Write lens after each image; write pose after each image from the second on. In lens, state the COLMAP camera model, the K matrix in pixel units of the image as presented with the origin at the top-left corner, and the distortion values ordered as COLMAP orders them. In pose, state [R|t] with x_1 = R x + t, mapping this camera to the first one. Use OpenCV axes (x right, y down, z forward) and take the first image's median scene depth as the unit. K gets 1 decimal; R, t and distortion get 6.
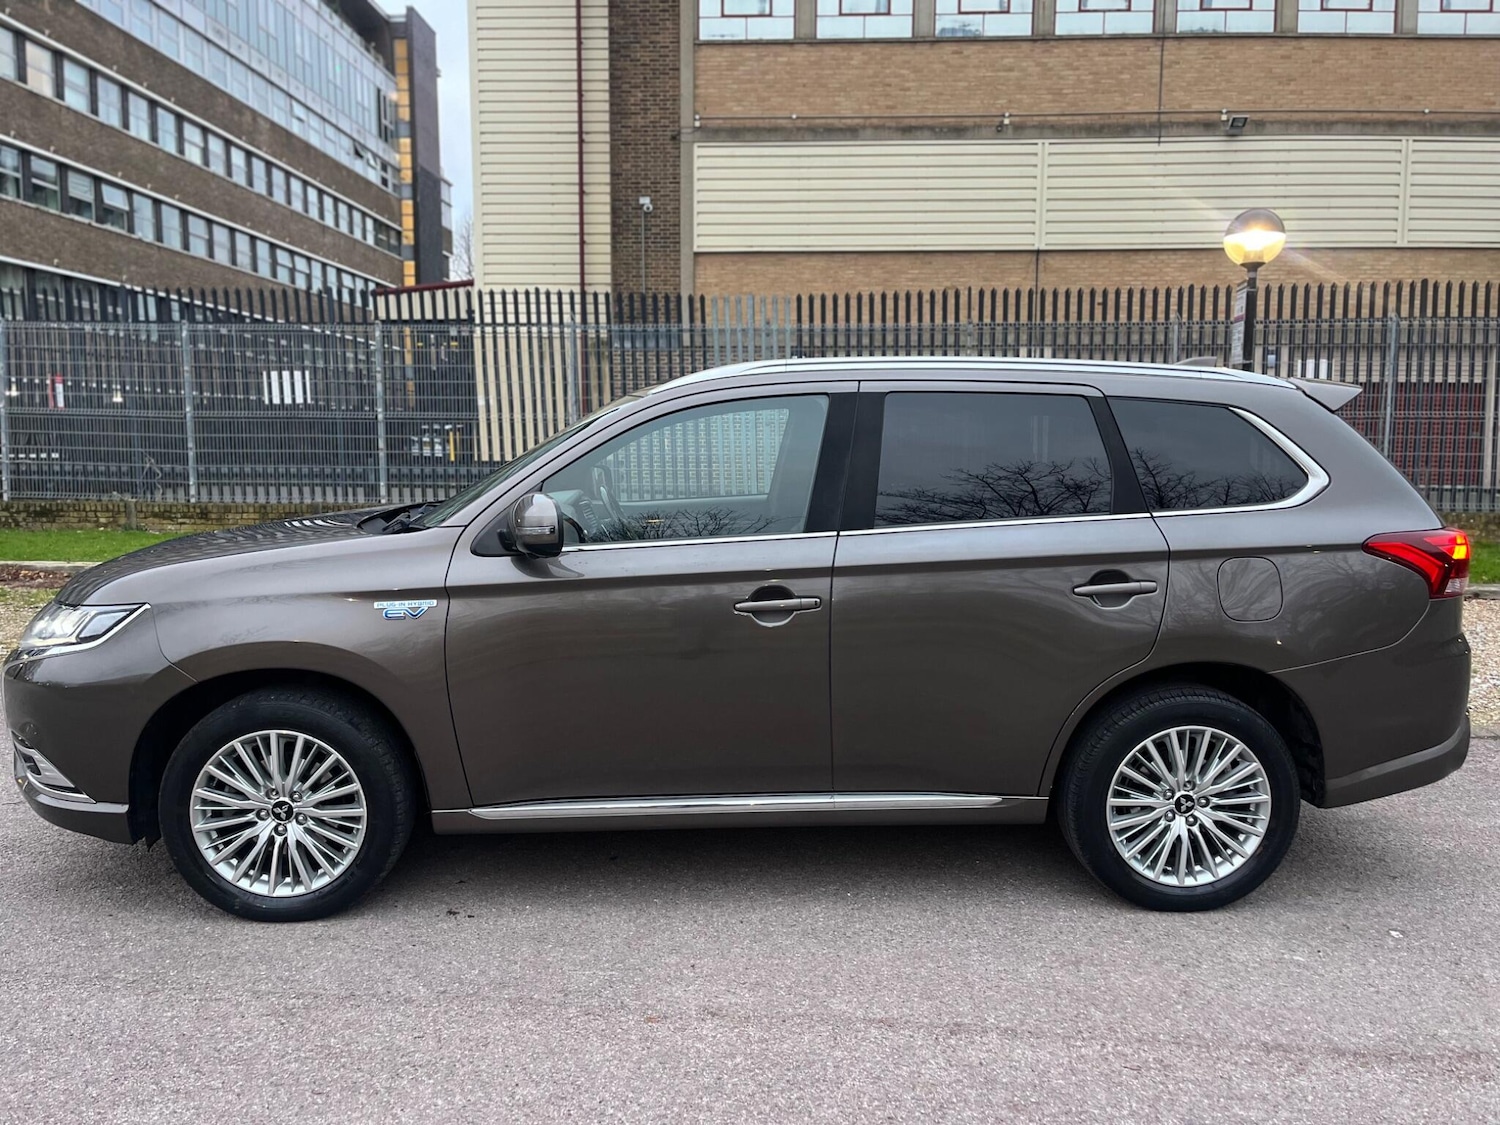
lens RADIAL K [[1090.8, 0, 745.8], [0, 1090.8, 570.2], [0, 0, 1]] dist [0.086266, -0.107818]
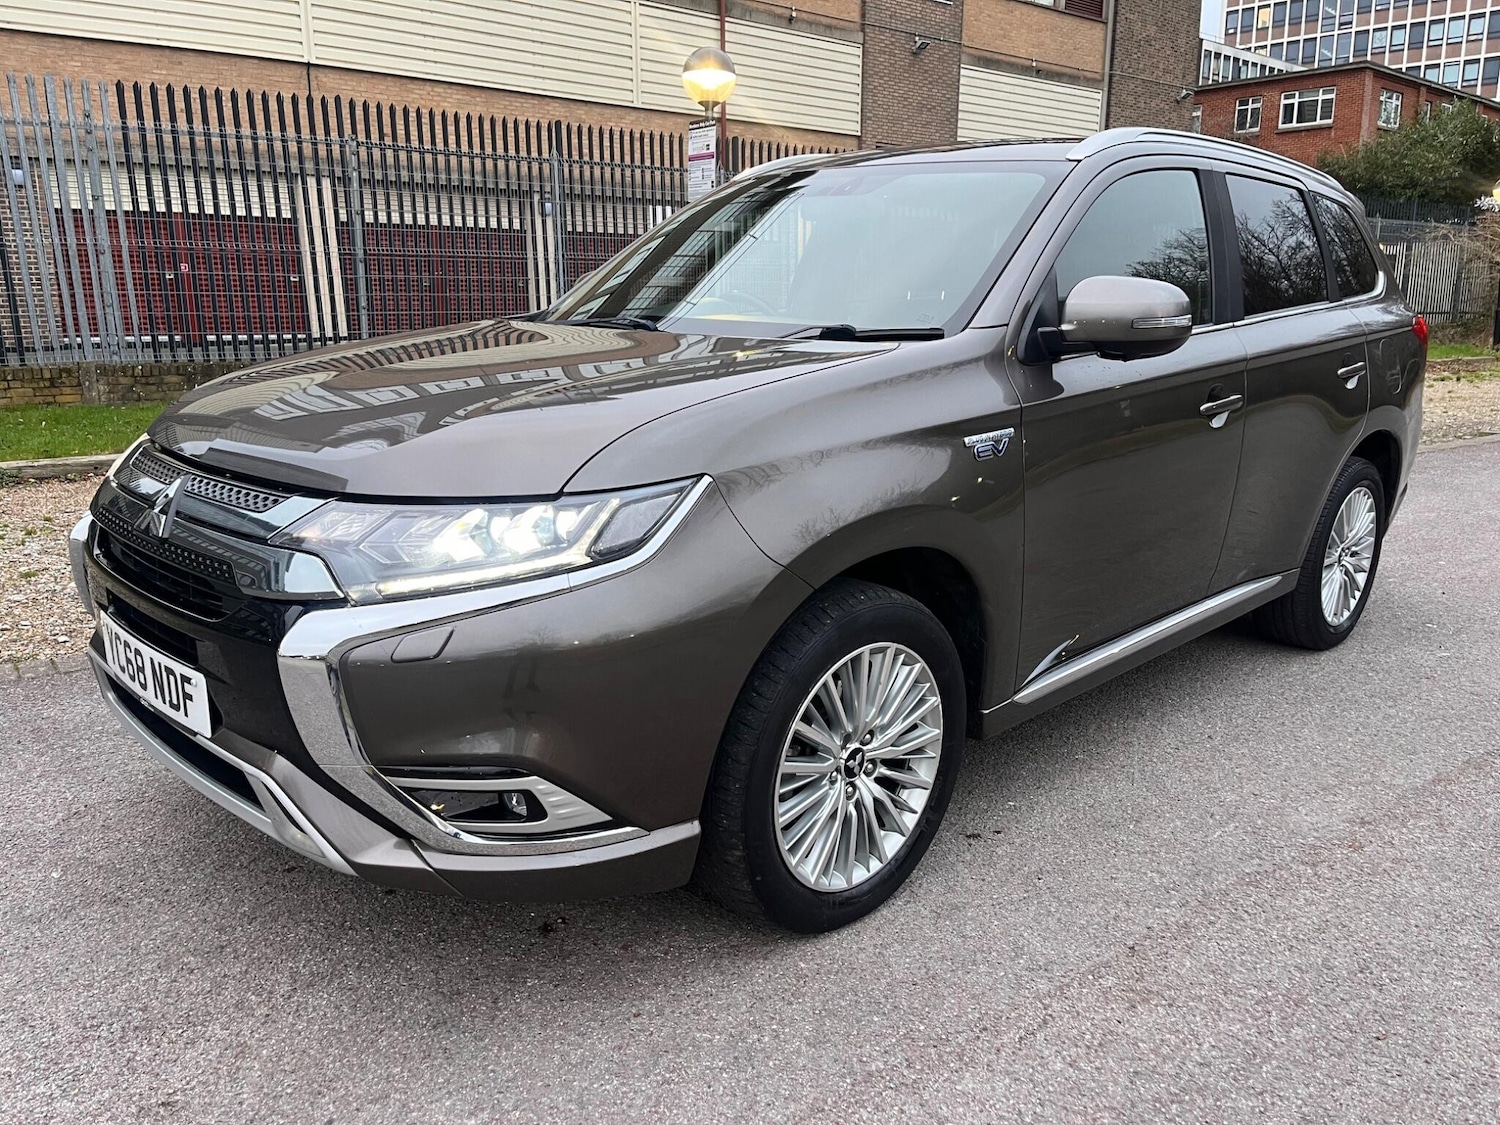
lens RADIAL K [[1089.3, 0, 747.9], [0, 1089.3, 567.2], [0, 0, 1]] dist [0.090163, -0.113562]
pose [[0.755565, -0.159333, 0.635401, -0.180330], [0.077058, 0.984853, 0.155330, -0.001896], [-0.650526, -0.068399, 0.756398, 0.112133]]
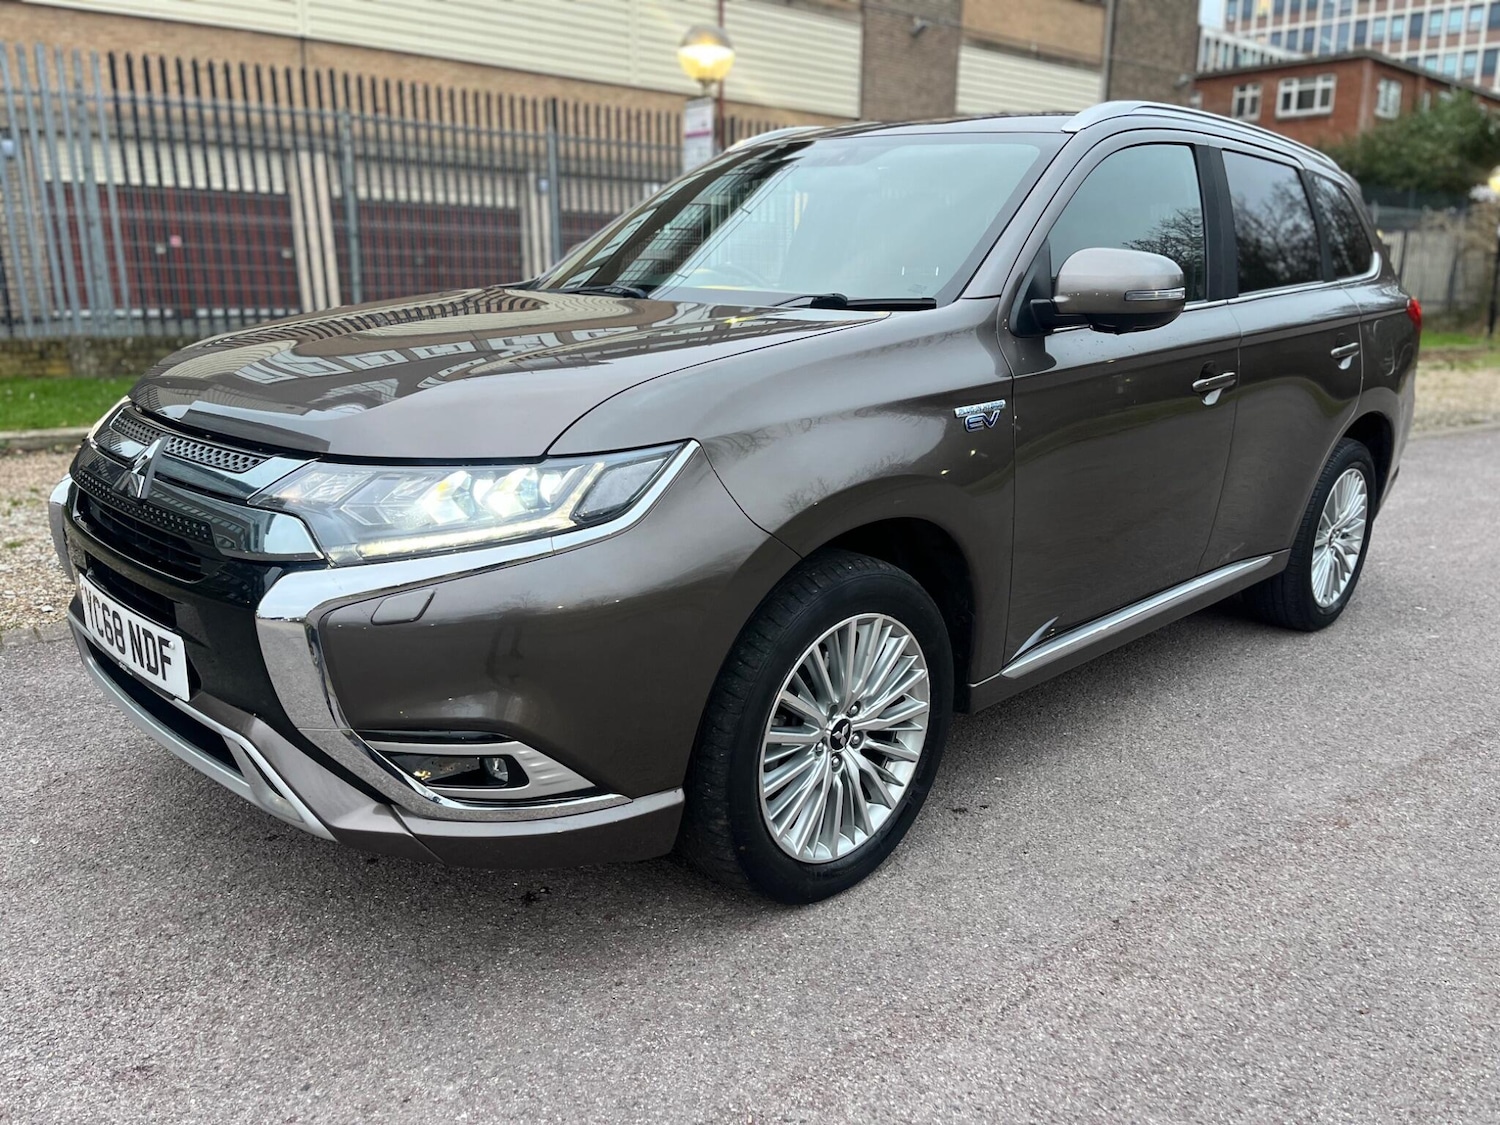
lens RADIAL K [[1089.8, 0, 750.0], [0, 1089.8, 562.5], [0, 0, 1]] dist [0.088296, -0.111177]
pose [[0.752402, -0.158751, 0.639289, -0.179297], [0.066340, 0.983852, 0.166237, 0.000115], [-0.655355, -0.082666, 0.750783, 0.112299]]
